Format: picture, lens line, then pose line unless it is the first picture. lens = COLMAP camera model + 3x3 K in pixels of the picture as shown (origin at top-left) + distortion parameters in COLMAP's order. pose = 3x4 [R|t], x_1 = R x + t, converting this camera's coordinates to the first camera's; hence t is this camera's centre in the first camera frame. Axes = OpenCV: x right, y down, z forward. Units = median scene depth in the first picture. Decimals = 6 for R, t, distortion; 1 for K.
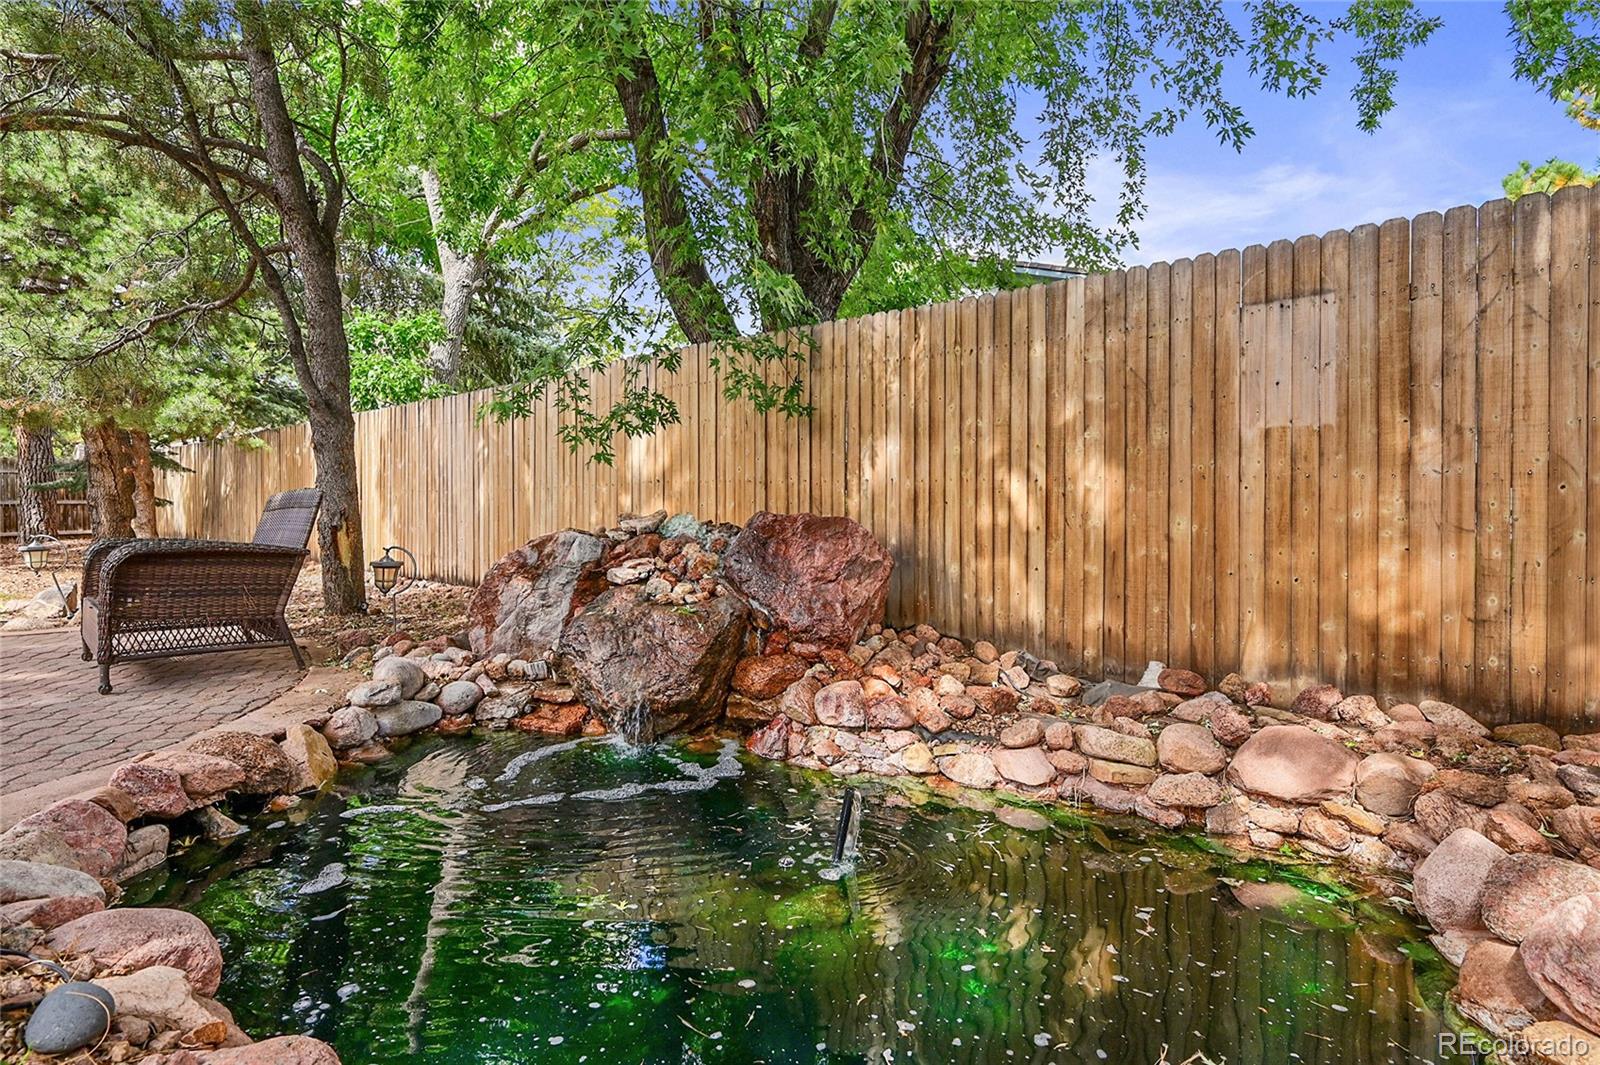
lens RADIAL K [[771.9, 0, 800.2], [0, 771.9, 523.5], [0, 0, 1]] dist [0.000680, 0.000067]
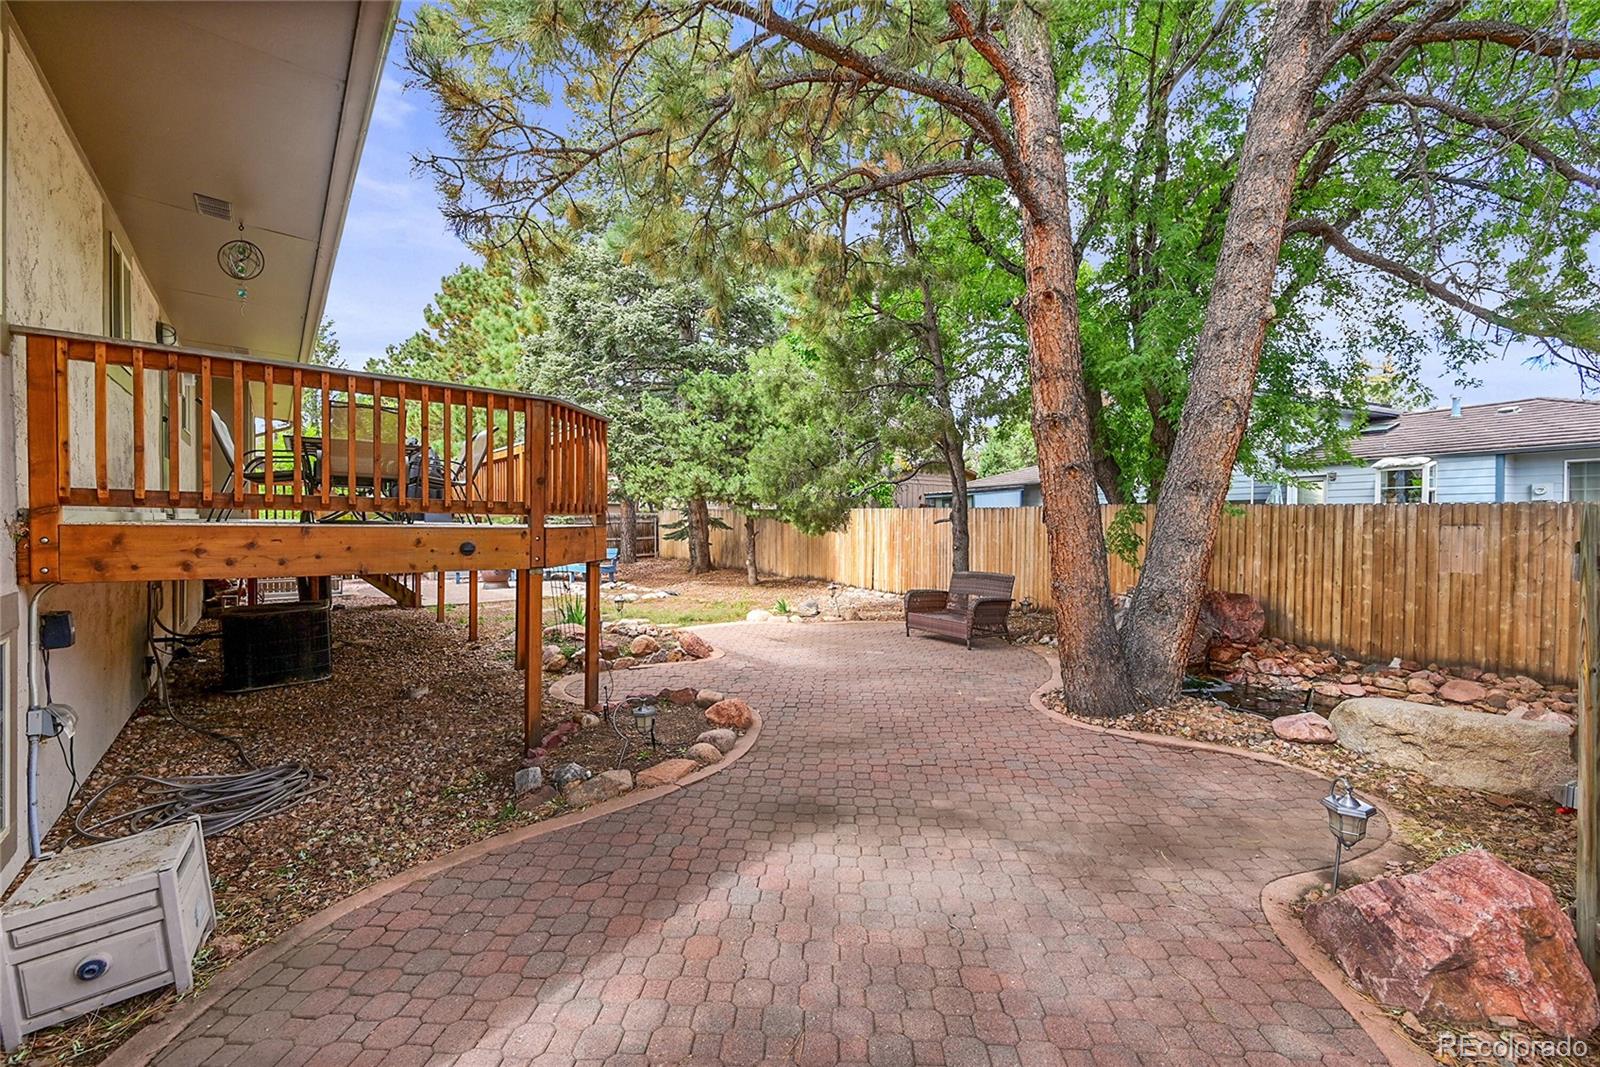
lens RADIAL K [[627.0, 0, 800.3], [0, 627.0, 535.7], [0, 0, 1]] dist [-0.003370, -0.000120]
pose [[0.973283, 0.010230, -0.229382, -1.110052], [-0.008115, 0.999915, 0.010161, -0.258770], [0.229467, -0.008028, 0.973283, -1.643384]]
